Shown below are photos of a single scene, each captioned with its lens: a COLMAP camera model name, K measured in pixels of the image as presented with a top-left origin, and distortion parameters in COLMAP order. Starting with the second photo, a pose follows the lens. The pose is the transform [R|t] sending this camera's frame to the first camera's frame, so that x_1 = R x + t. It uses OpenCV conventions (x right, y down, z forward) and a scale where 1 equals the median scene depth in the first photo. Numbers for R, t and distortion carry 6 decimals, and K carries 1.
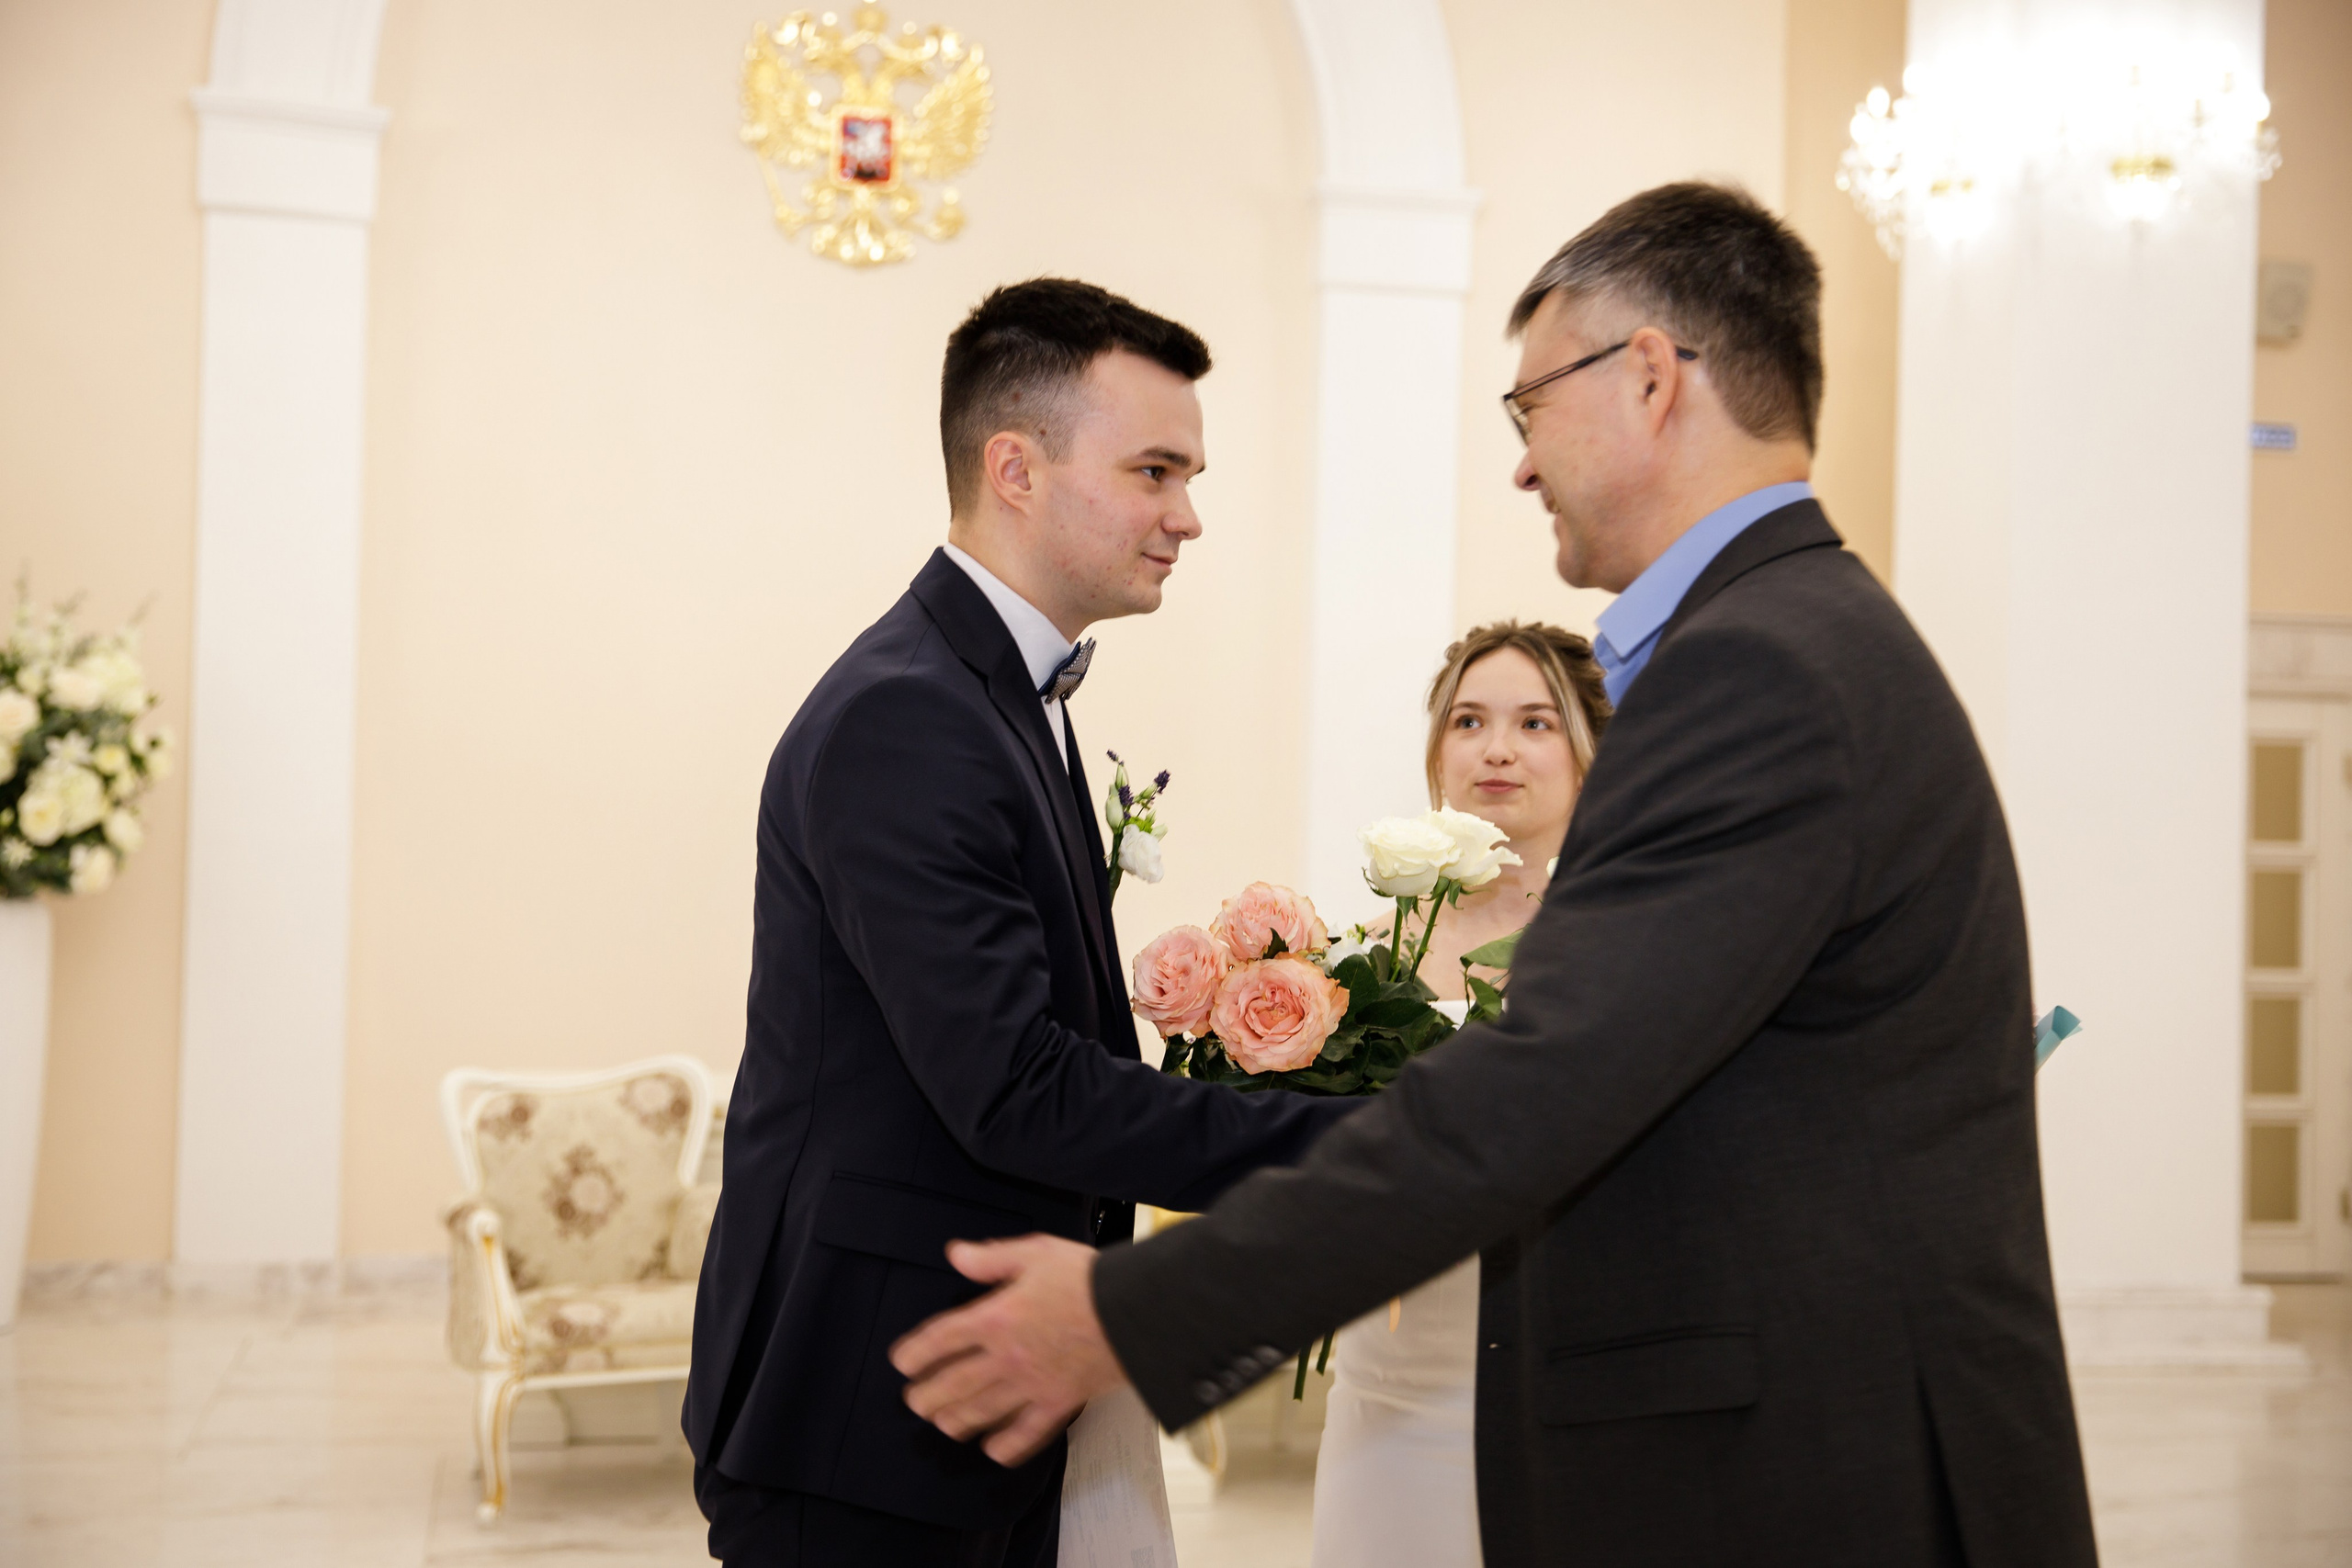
lens RADIAL K [[3076.3, 0, 1166.0], [0, 3076.3, 792.4], [0, 0, 1]] dist [0.155467, 0.000000]
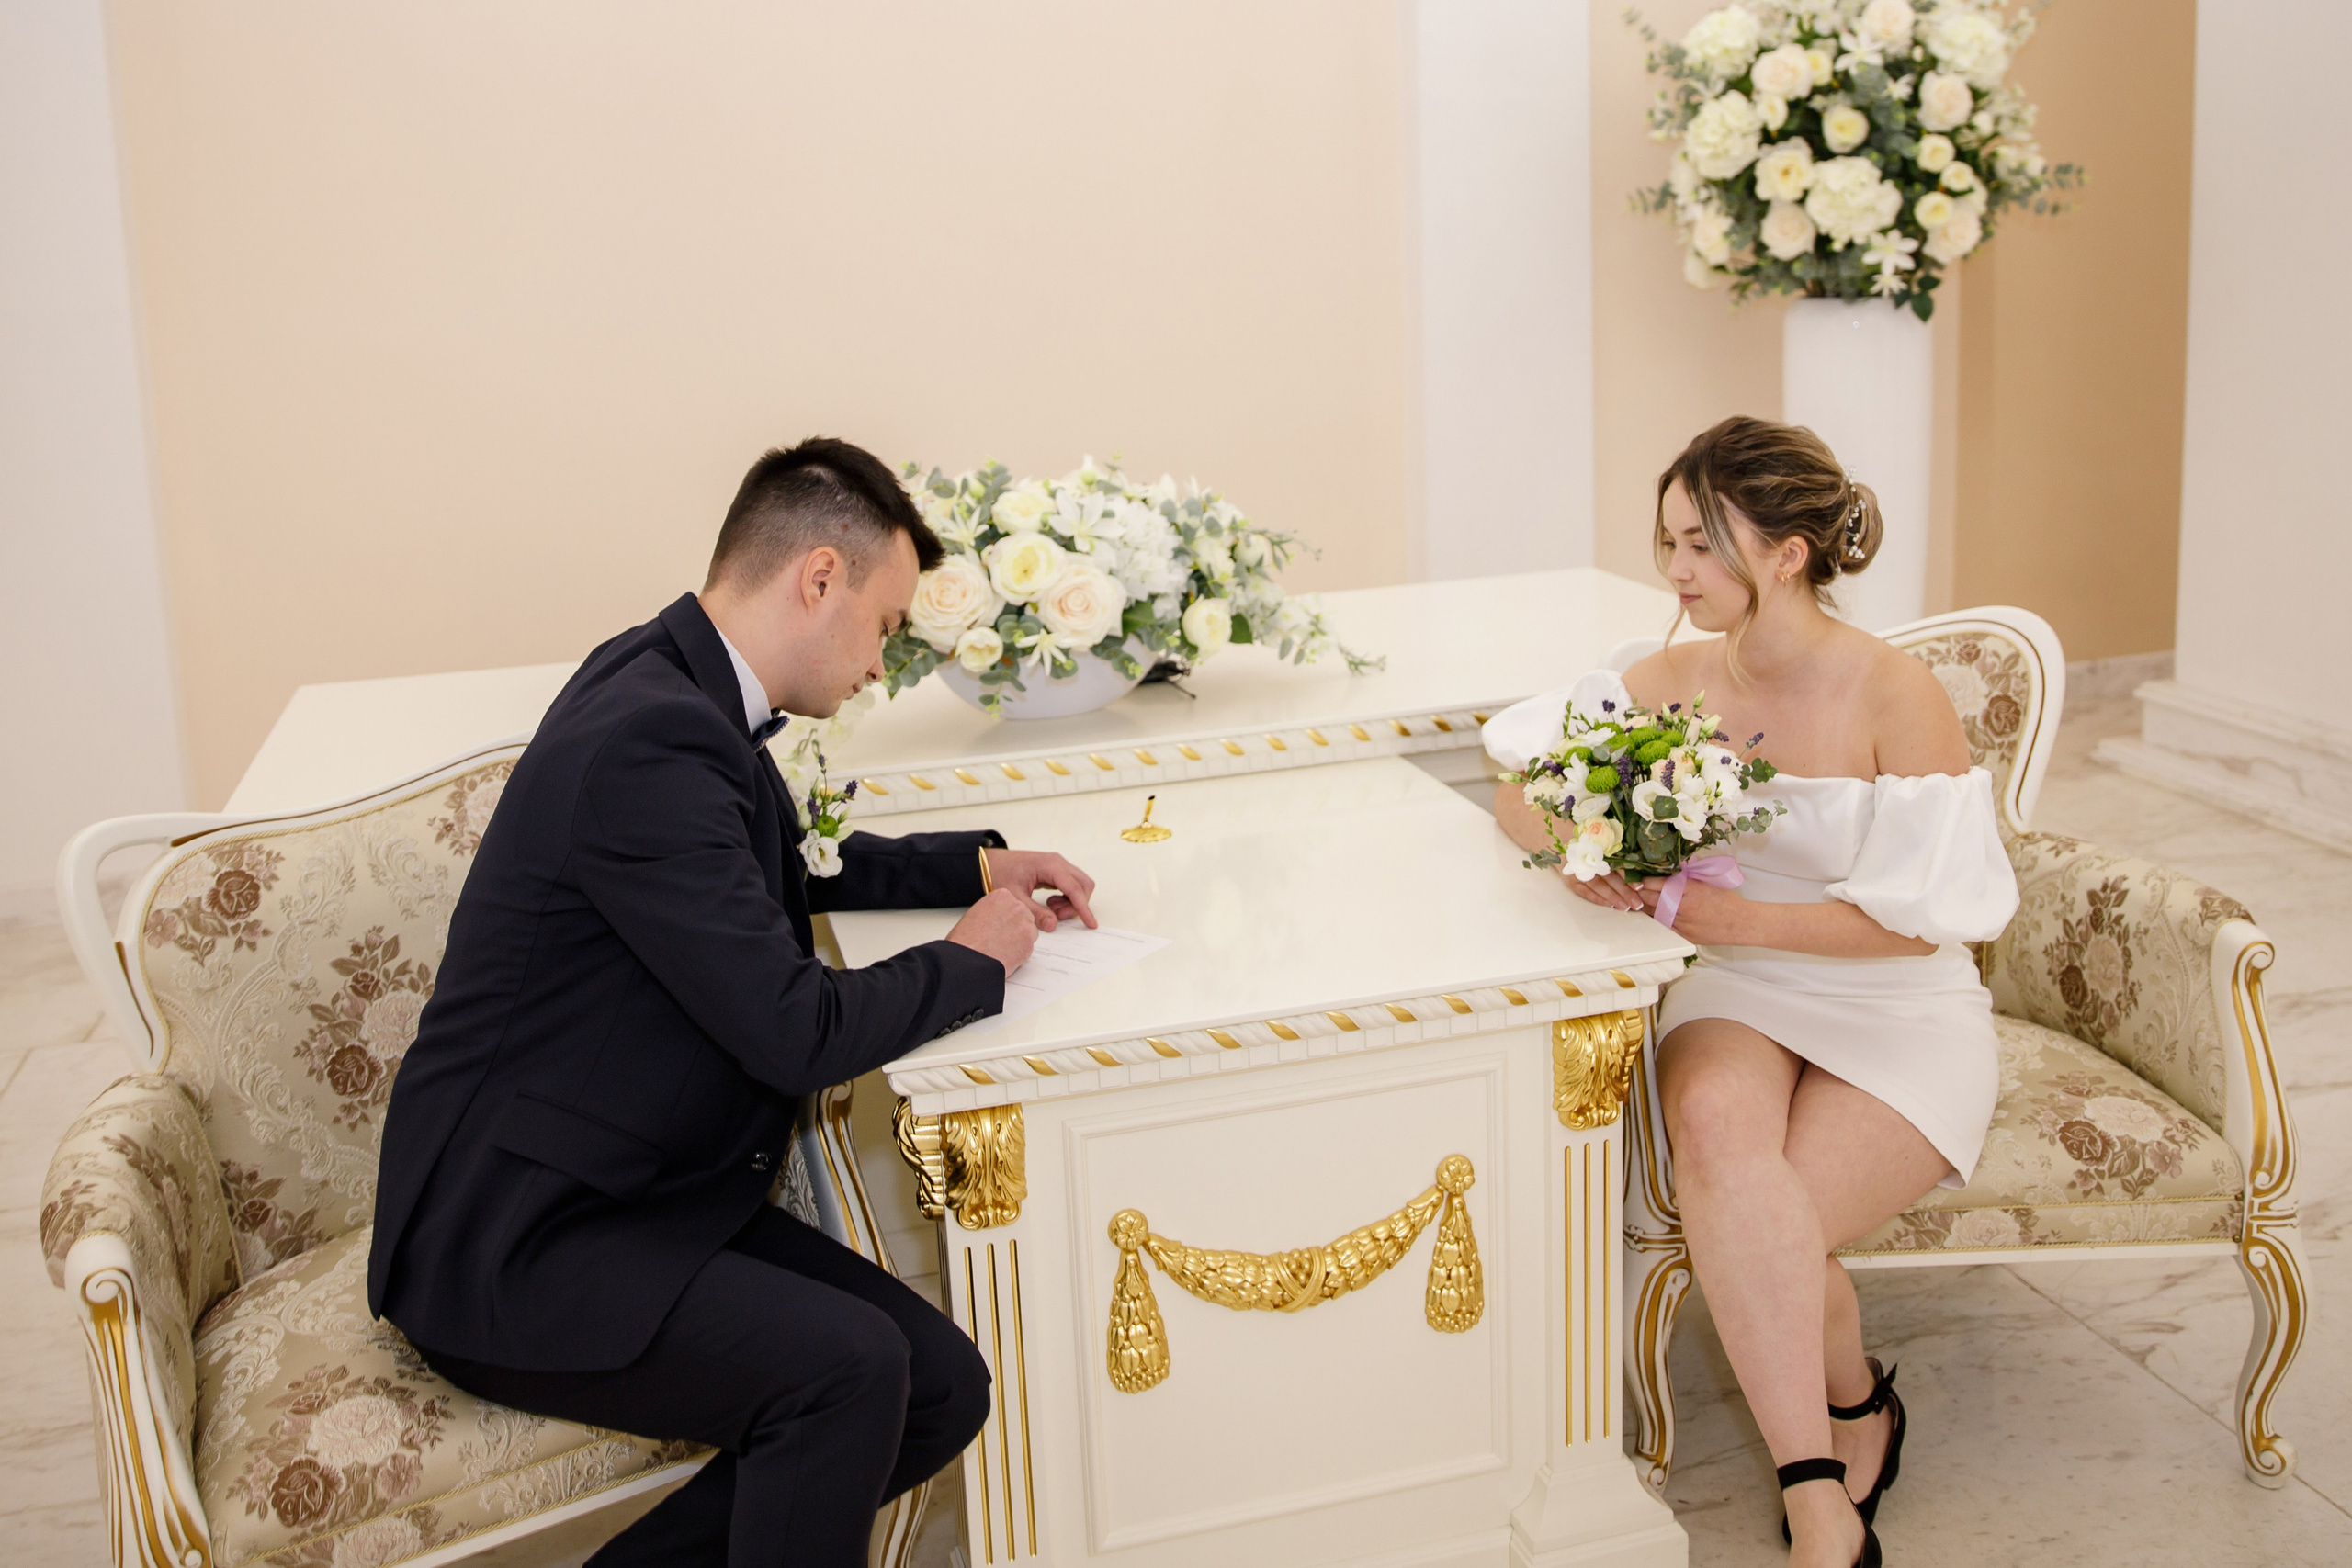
lens RADIAL K [[2040.0, 0, 1159.7], [0, 2040.0, 486.0], [0, 0, 1]] dist [-0.052918, 0.021362]
pose [[0.995774, -0.070861, 0.058428, -0.061243], [0.060469, 0.984664, 0.163647, -0.002817], [-0.069128, -0.159422, 0.984787, 0.552412]]
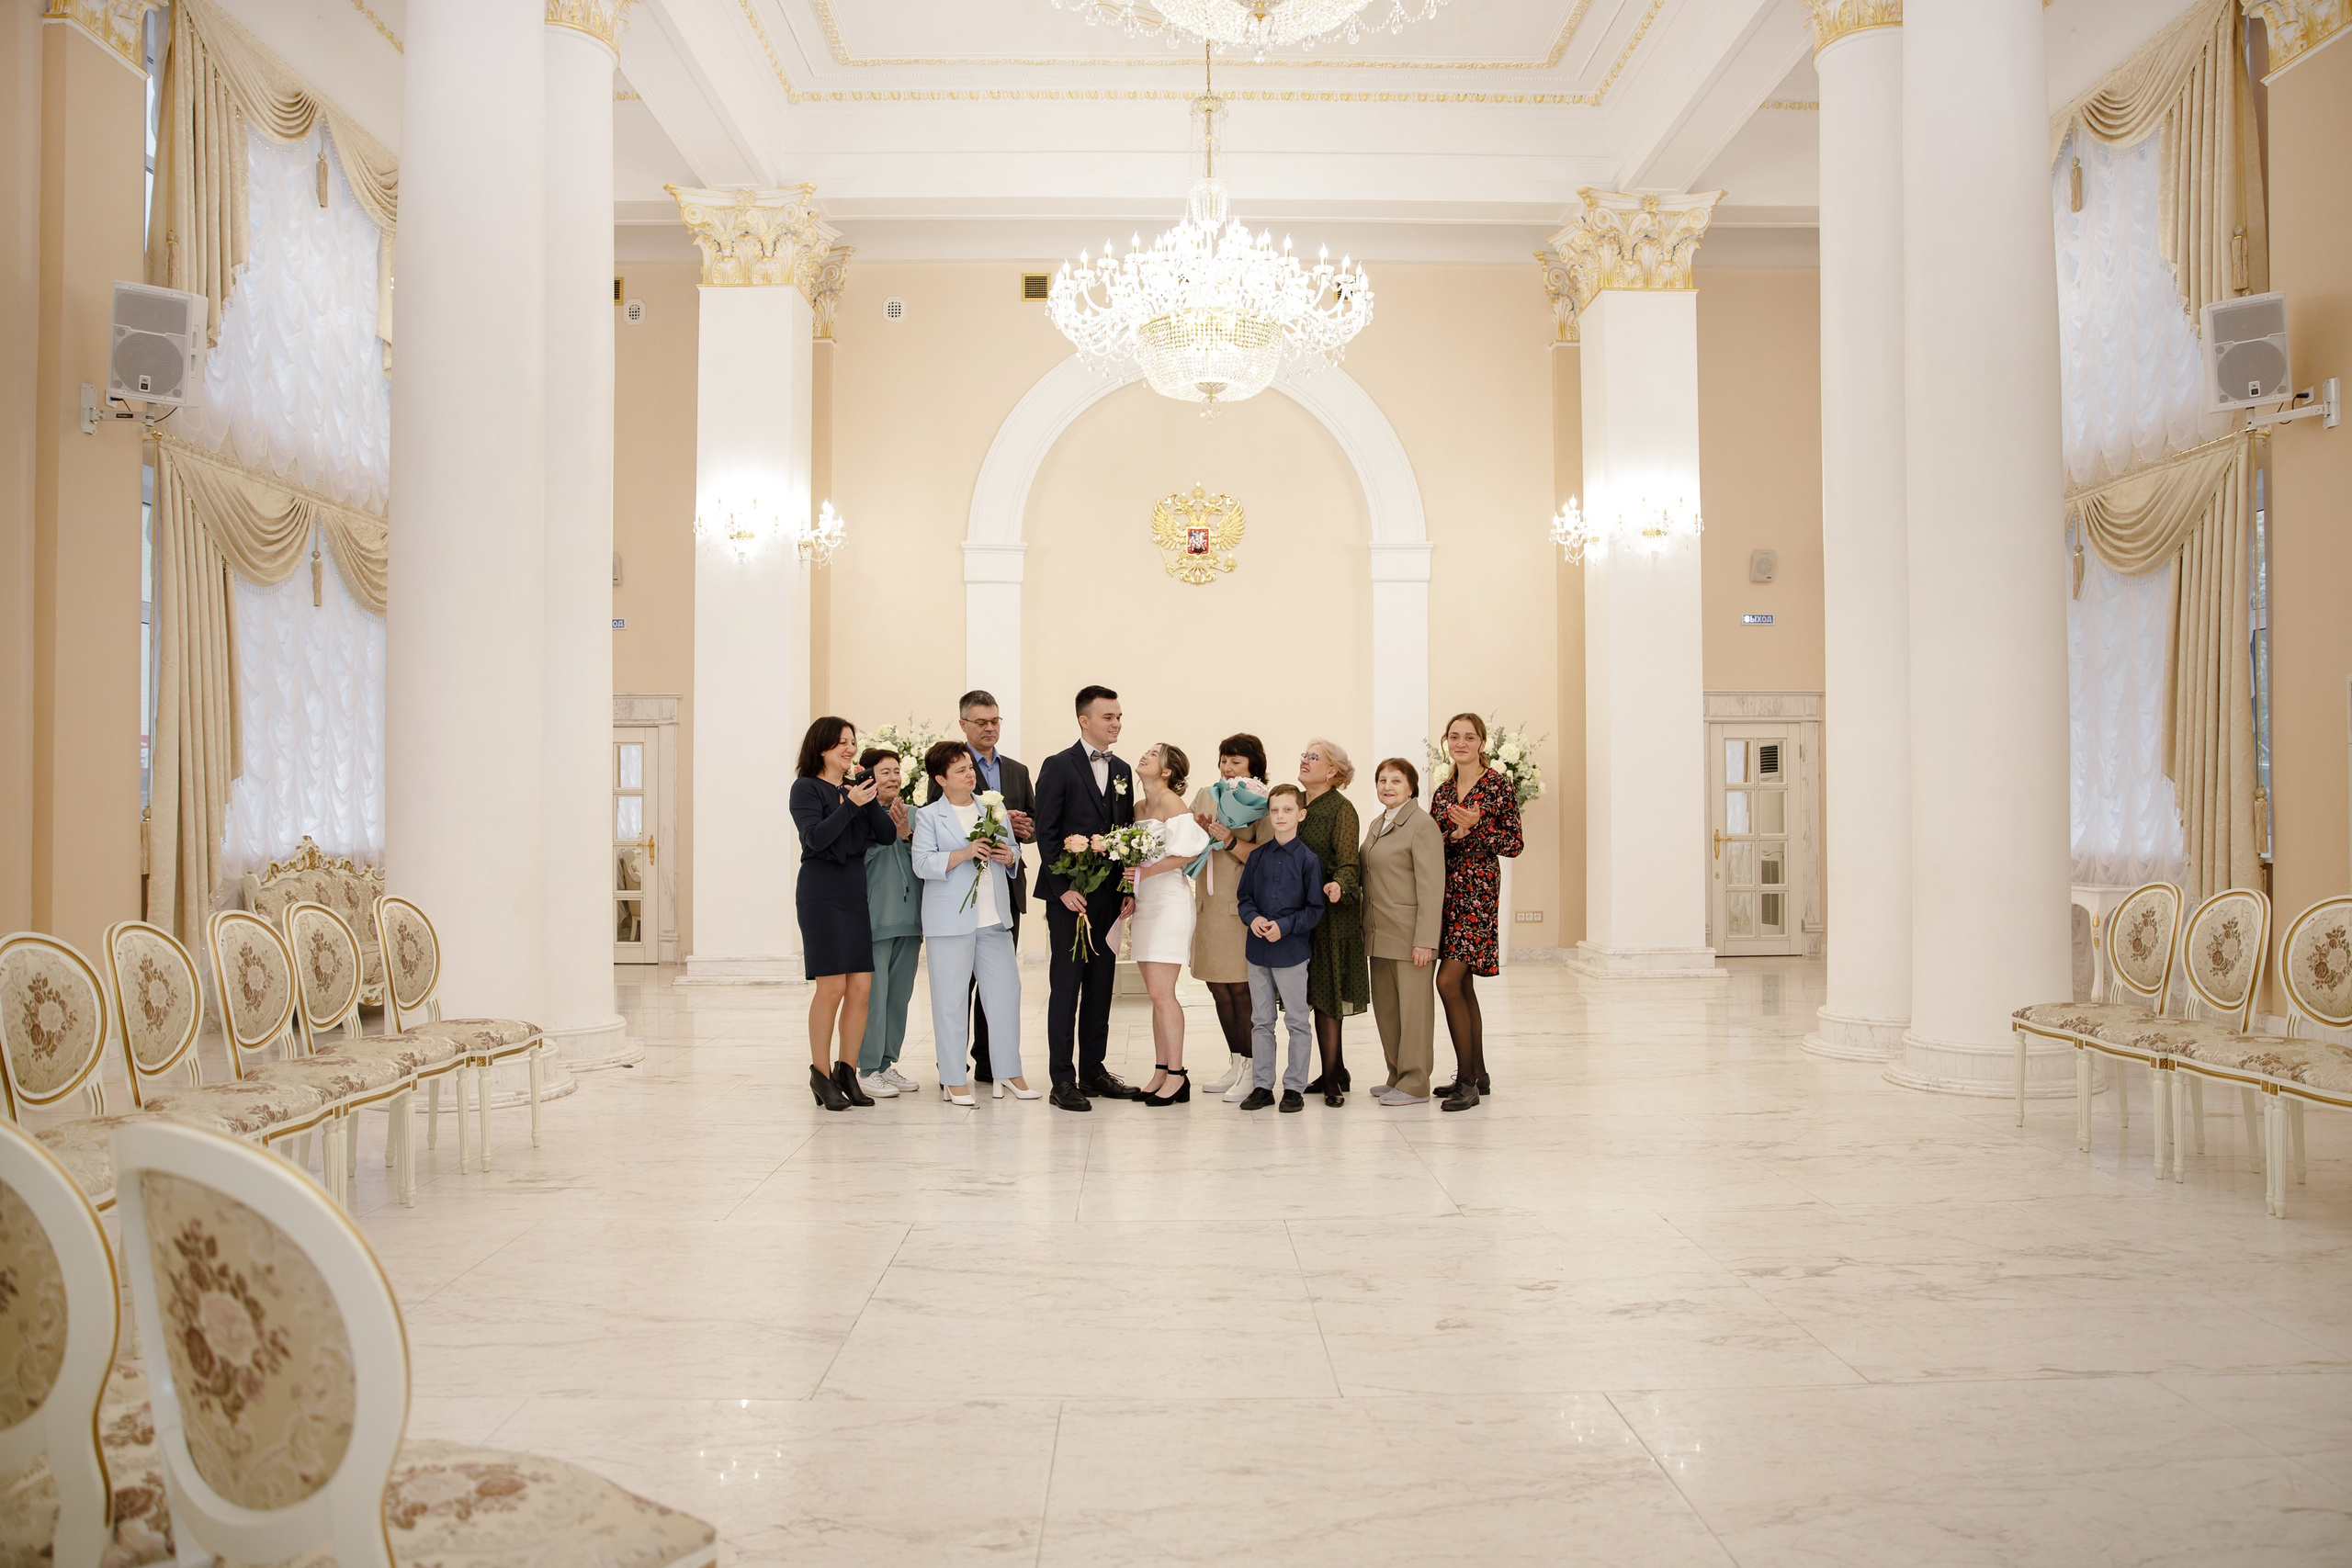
lens RADIAL K [[1776.7, 0, 1204.6], [0, 1776.7, 786.4], [0, 0, 1]] dist [-0.094078, -0.004471]
pose [[0.982072, -0.031218, -0.185906, 0.206584], [0.032037, 0.999486, 0.001405, 0.003776], [0.185766, -0.007336, 0.982567, -0.562149]]
